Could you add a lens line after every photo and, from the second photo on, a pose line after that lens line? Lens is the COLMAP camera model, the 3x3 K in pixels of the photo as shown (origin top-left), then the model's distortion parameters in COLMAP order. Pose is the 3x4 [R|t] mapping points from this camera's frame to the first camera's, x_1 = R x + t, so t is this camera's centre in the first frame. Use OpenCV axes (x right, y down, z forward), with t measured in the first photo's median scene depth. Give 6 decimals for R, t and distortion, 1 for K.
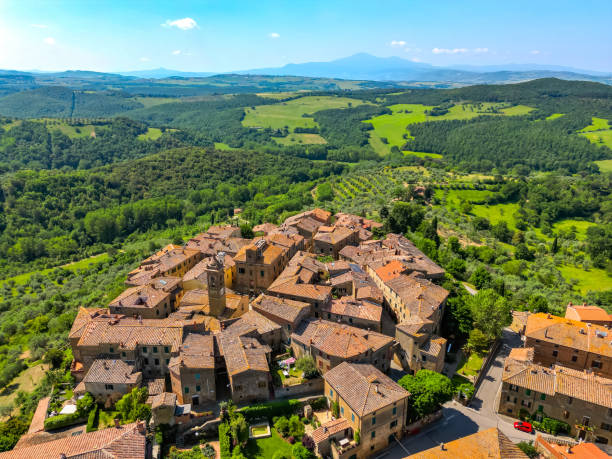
lens RADIAL K [[428.5, 0, 306.0], [0, 428.5, 229.5], [0, 0, 1]] dist [0.086287, -0.091476]
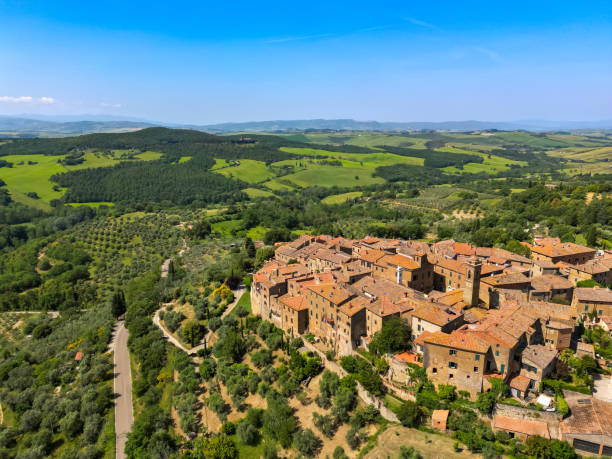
lens RADIAL K [[428.5, 0, 306.0], [0, 428.5, 229.5], [0, 0, 1]] dist [0.086287, -0.091476]
pose [[0.643920, -0.182360, 0.743043, -0.112467], [0.259182, 0.965749, 0.012410, -0.010833], [-0.719856, 0.184593, 0.669129, 0.040719]]
